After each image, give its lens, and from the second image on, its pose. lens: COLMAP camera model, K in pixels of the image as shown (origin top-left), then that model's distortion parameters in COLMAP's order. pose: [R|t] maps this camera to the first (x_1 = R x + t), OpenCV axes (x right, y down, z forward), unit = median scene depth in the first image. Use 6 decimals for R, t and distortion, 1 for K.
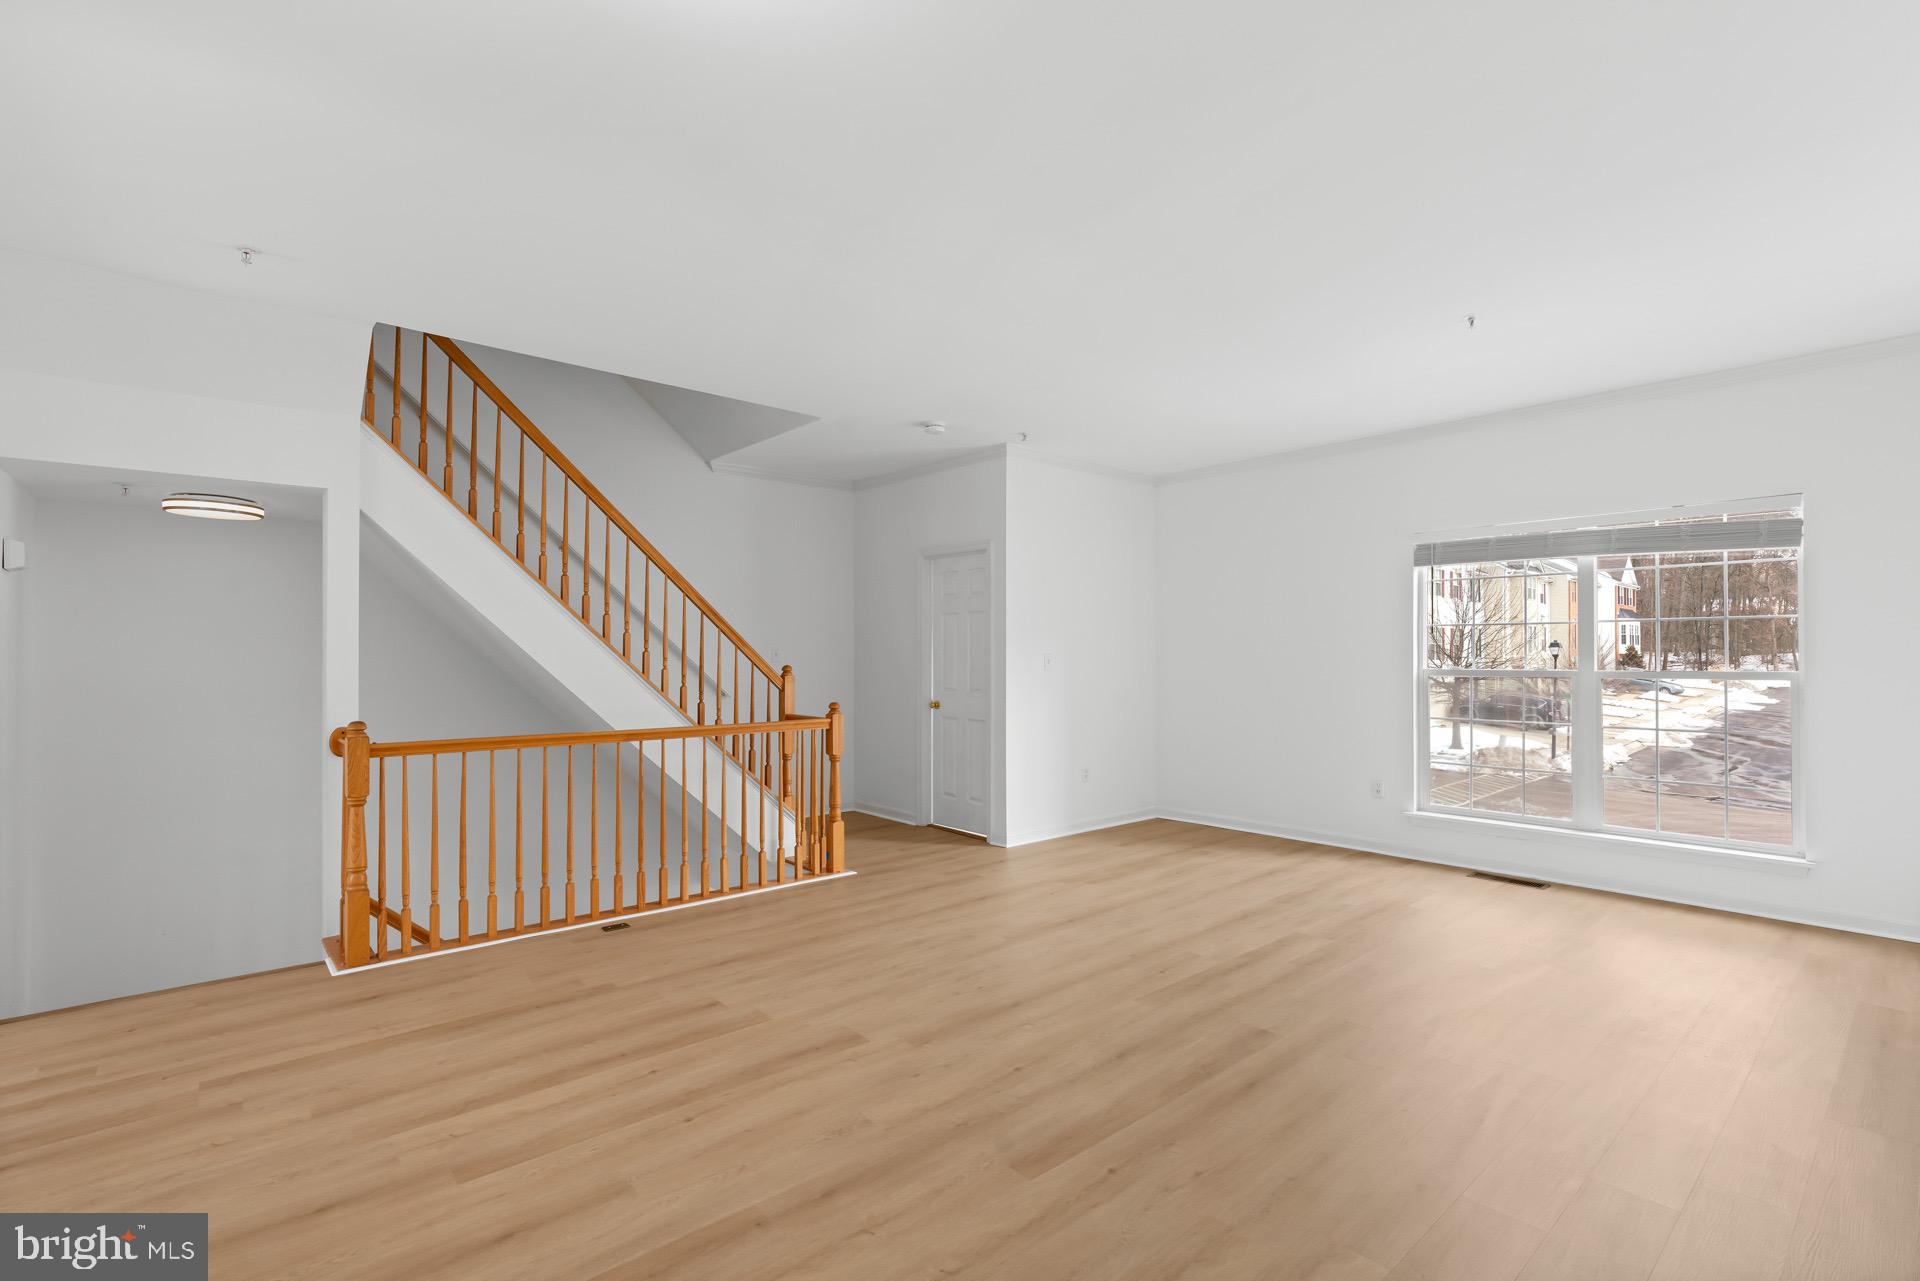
lens RADIAL K [[873.9, 0, 971.0], [0, 873.9, 659.3], [0, 0, 1]] dist [-0.015888, 0.001136]
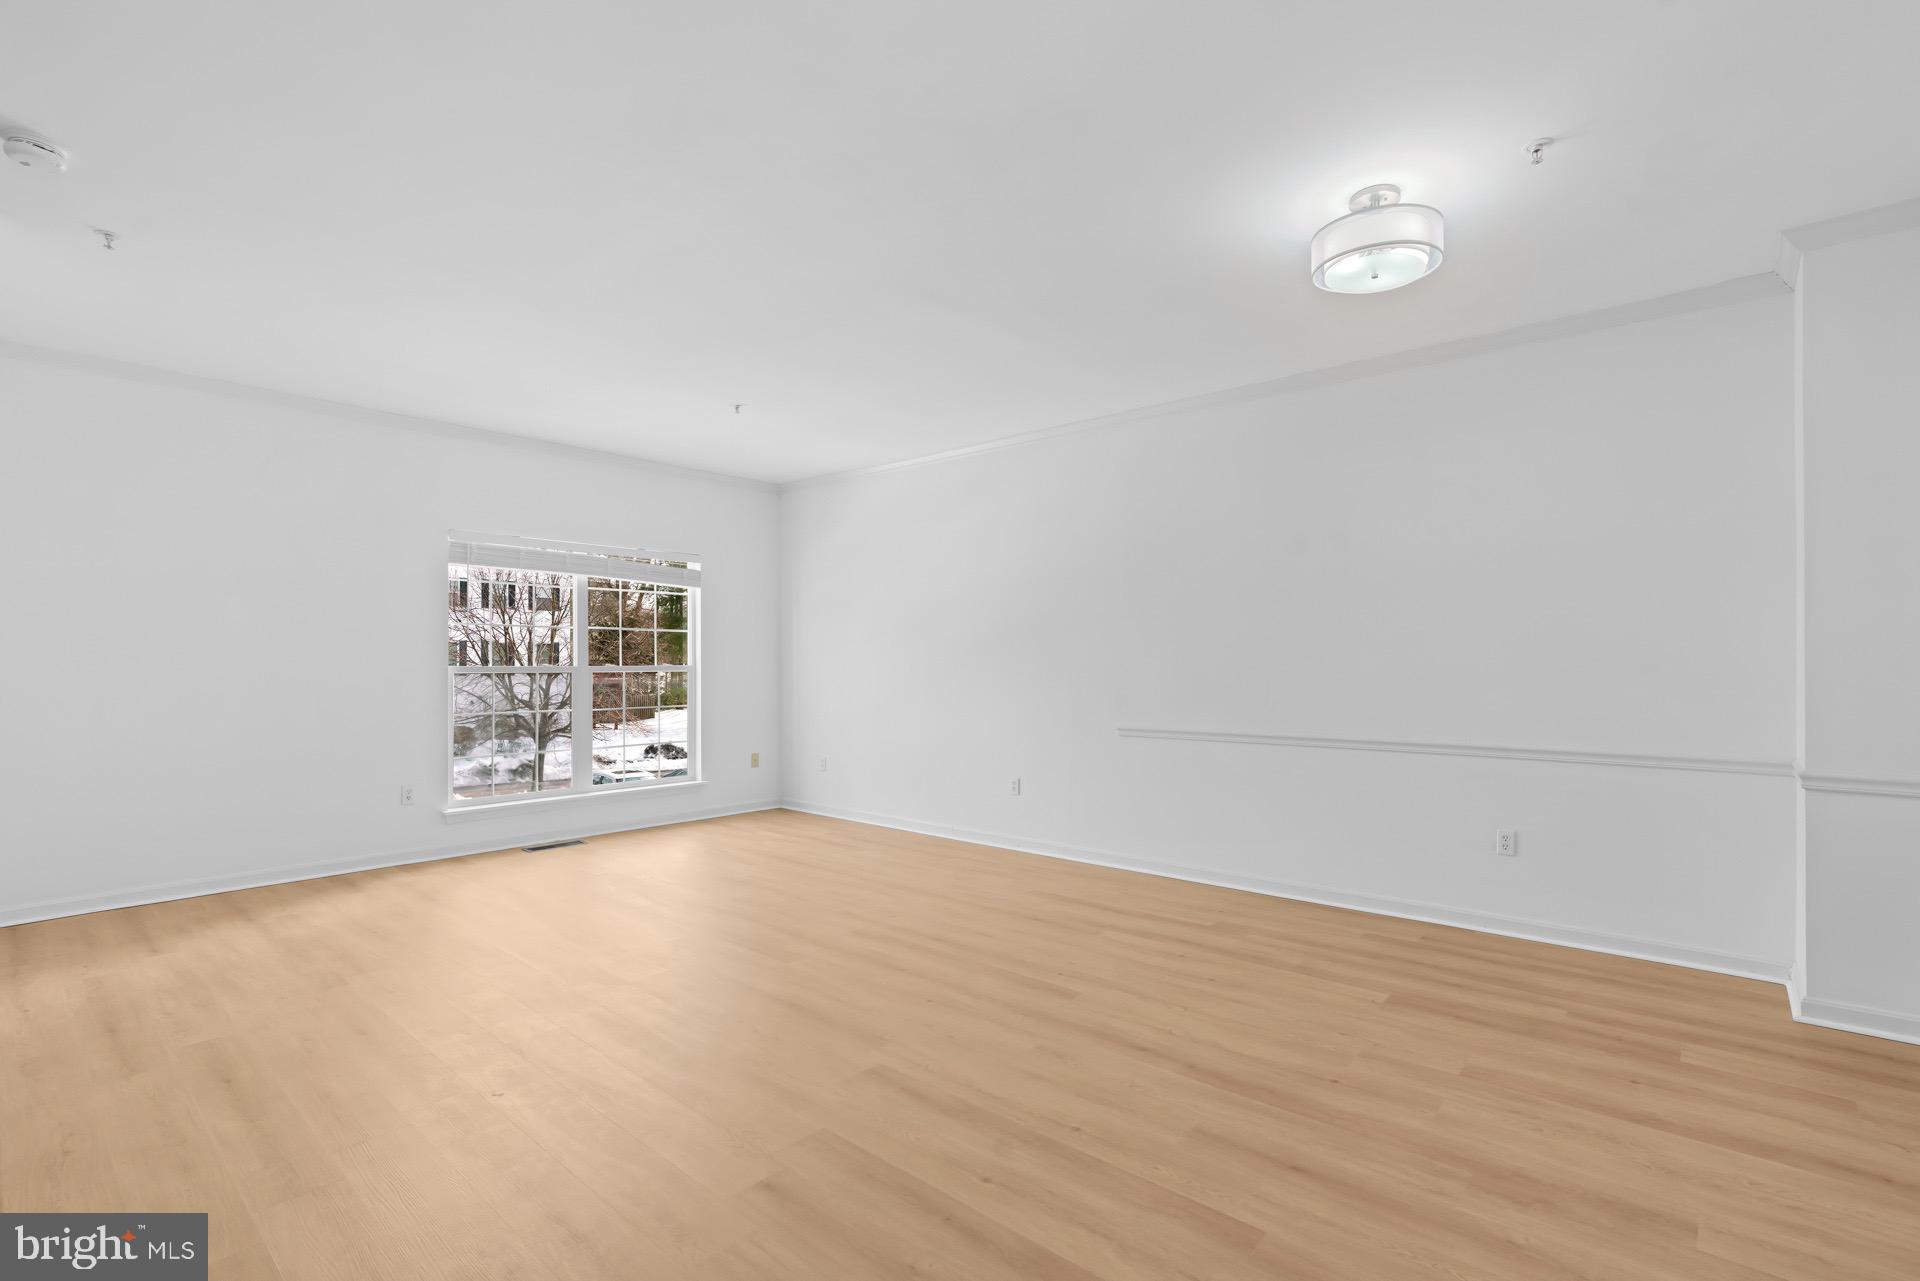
lens RADIAL K [[873.9, 0, 971.0], [0, 873.9, 659.3], [0, 0, 1]] dist [-0.015888, 0.001136]
pose [[-0.140869, 0.001596, 0.990027, -0.790784], [0.000414, 0.999999, -0.001553, 0.007862], [-0.990028, 0.000191, -0.140869, 0.784775]]
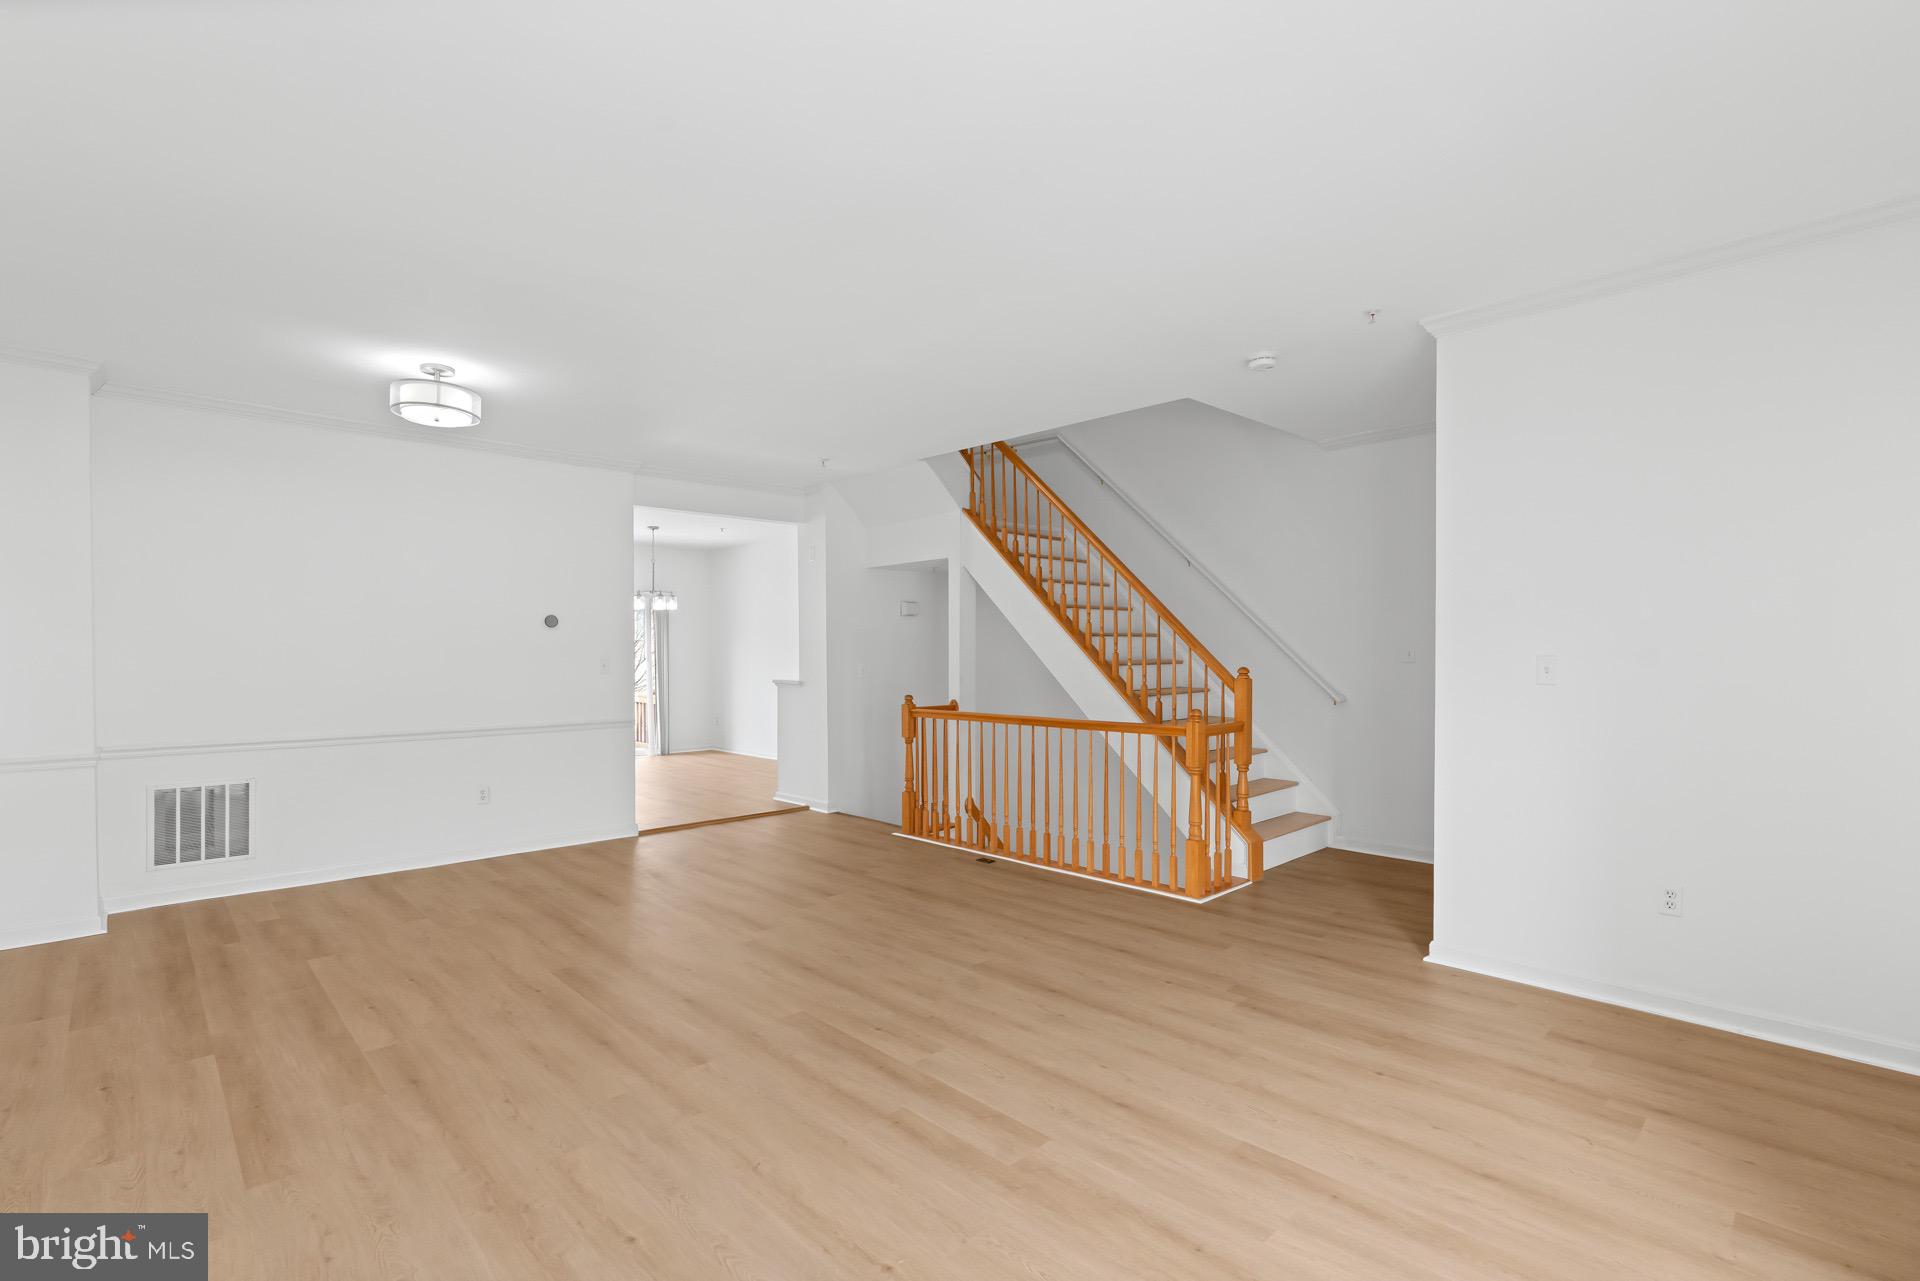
lens RADIAL K [[875.0, 0, 955.4], [0, 875.0, 700.2], [0, 0, 1]] dist [-0.010148, 0.000389]
pose [[0.041612, 0.055320, -0.997601, 0.995364], [0.002640, 0.998456, 0.055478, -0.017160], [0.999130, -0.004942, 0.041402, 0.962229]]
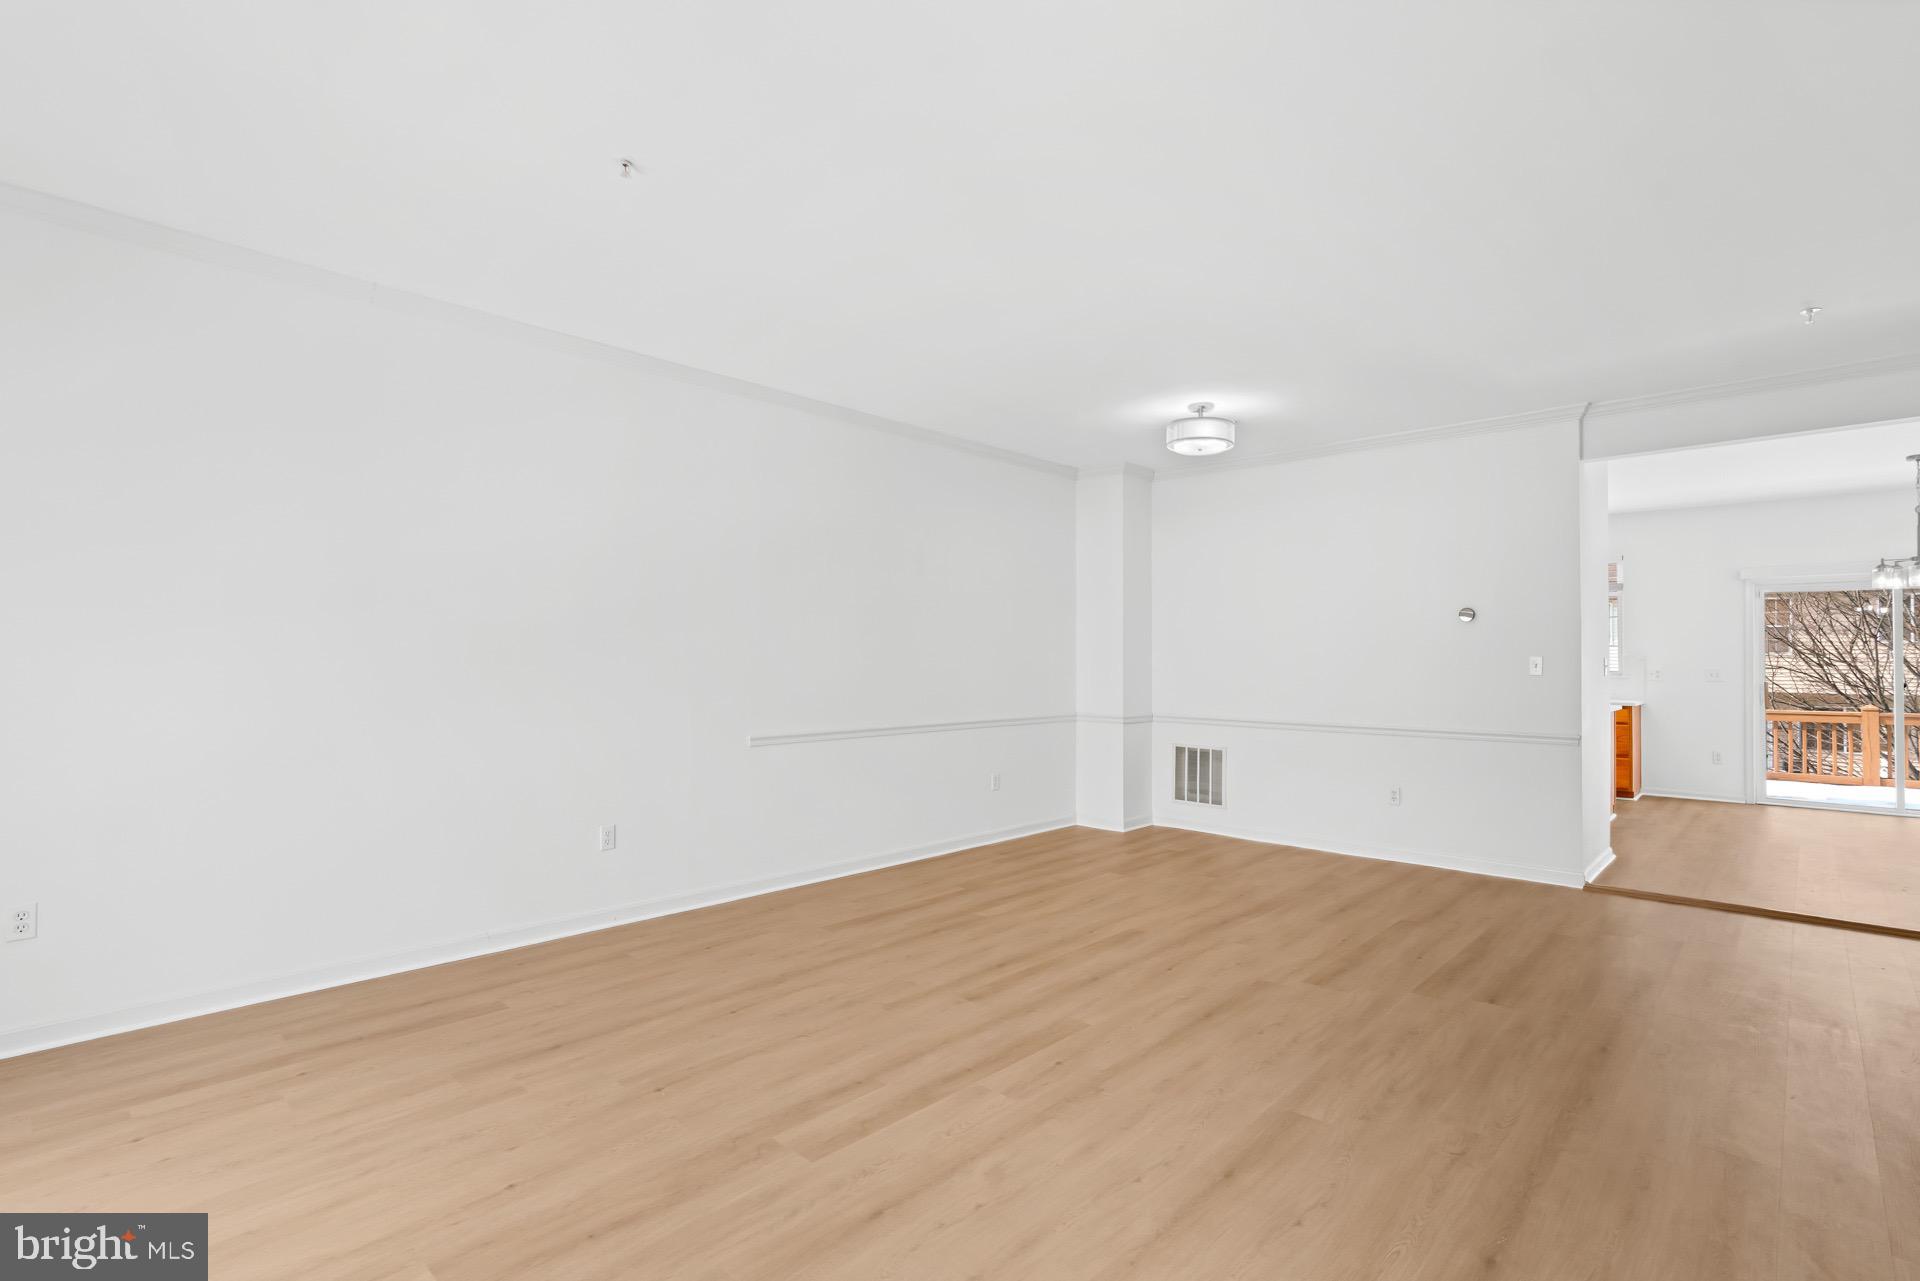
lens RADIAL K [[903.1, 0, 972.0], [0, 903.1, 671.2], [0, 0, 1]] dist [-0.011143, 0.000859]
pose [[-0.994980, -0.003048, -0.100031, 0.350048], [-0.004512, 0.999886, 0.014418, -0.004200], [0.099976, 0.014797, -0.994880, 1.653550]]
